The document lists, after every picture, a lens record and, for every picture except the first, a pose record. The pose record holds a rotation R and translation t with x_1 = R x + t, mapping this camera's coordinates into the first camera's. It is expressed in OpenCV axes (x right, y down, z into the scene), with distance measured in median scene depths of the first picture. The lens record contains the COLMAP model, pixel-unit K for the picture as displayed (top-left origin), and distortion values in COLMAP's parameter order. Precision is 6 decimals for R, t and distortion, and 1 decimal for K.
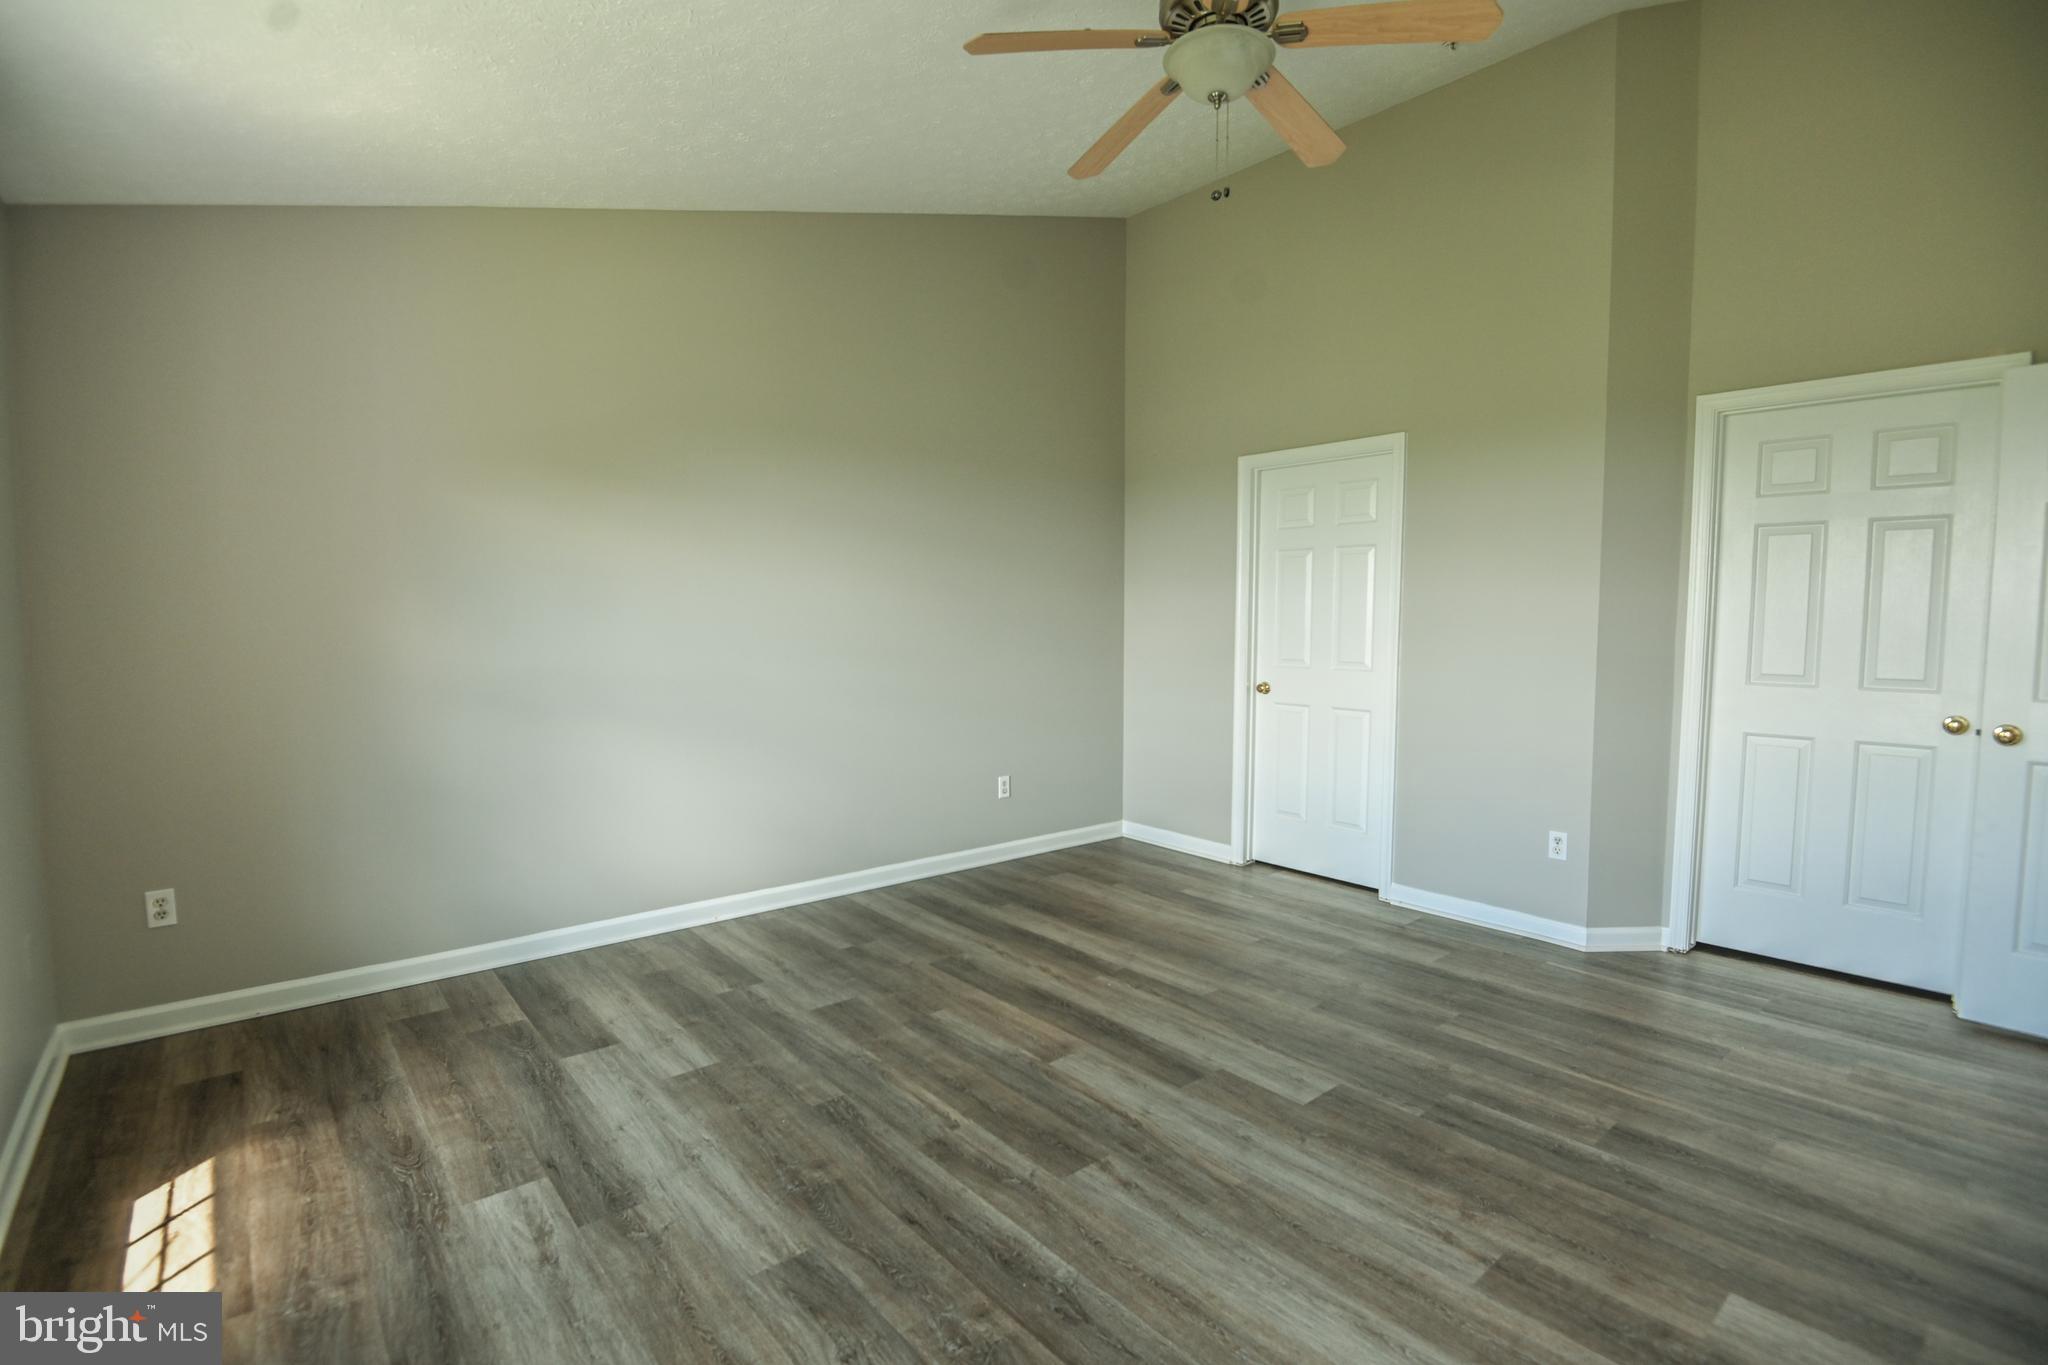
lens RADIAL K [[932.4, 0, 1024.0], [0, 932.4, 682.5], [0, 0, 1]] dist [-0.002141, -0.012027]
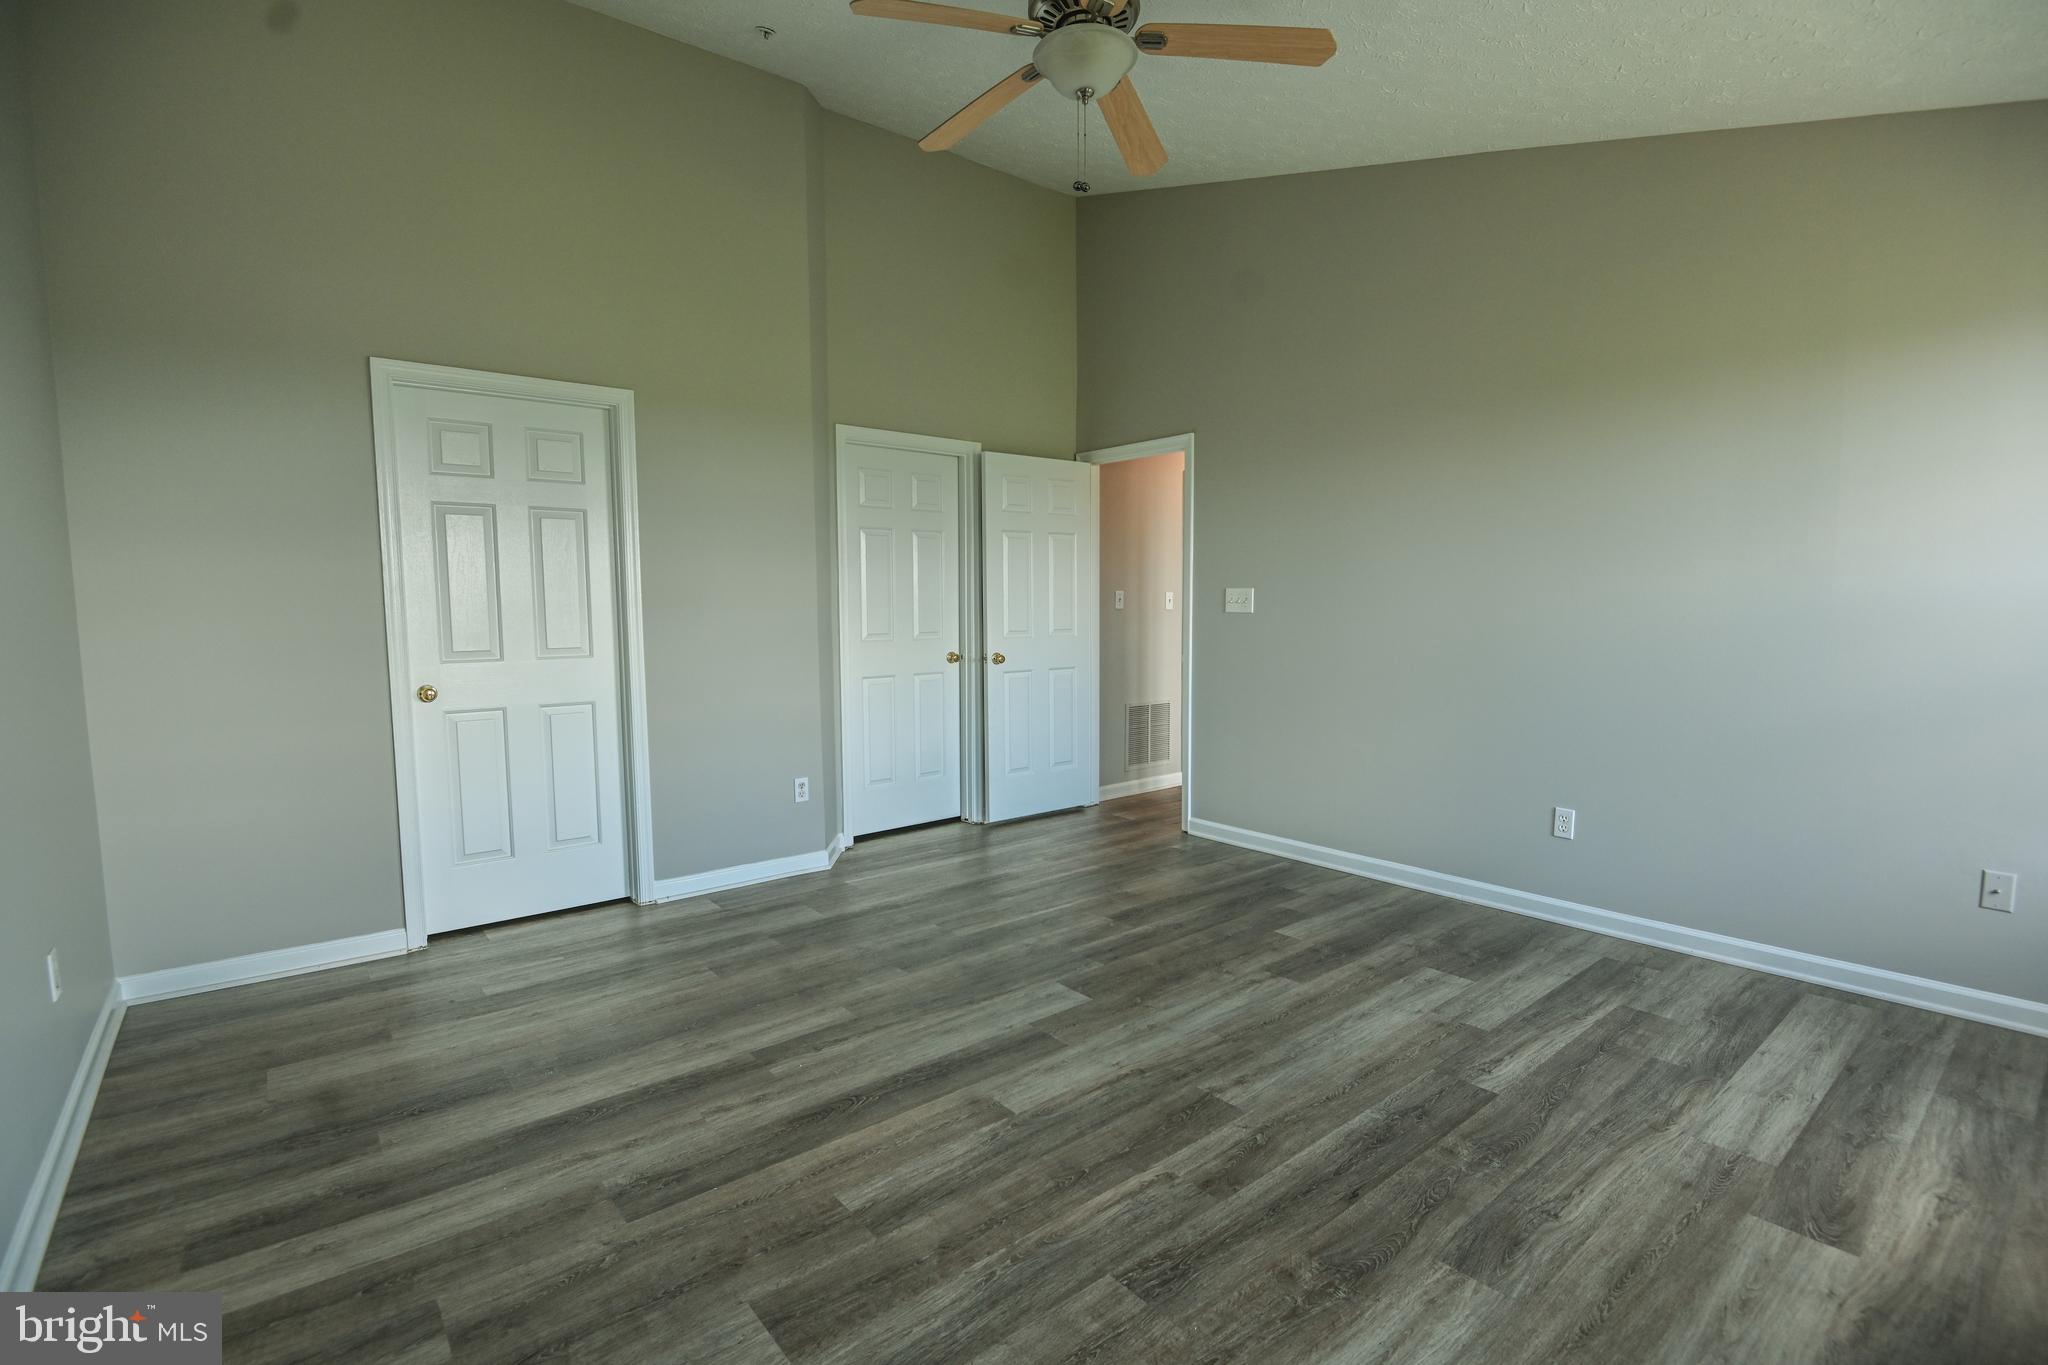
lens RADIAL K [[939.4, 0, 996.4], [0, 939.4, 759.9], [0, 0, 1]] dist [0.000838, -0.014192]
pose [[0.029820, -0.169590, 0.985063, -0.770348], [0.072574, 0.983268, 0.167084, -0.052603], [-0.996917, 0.066507, 0.041629, 0.971140]]
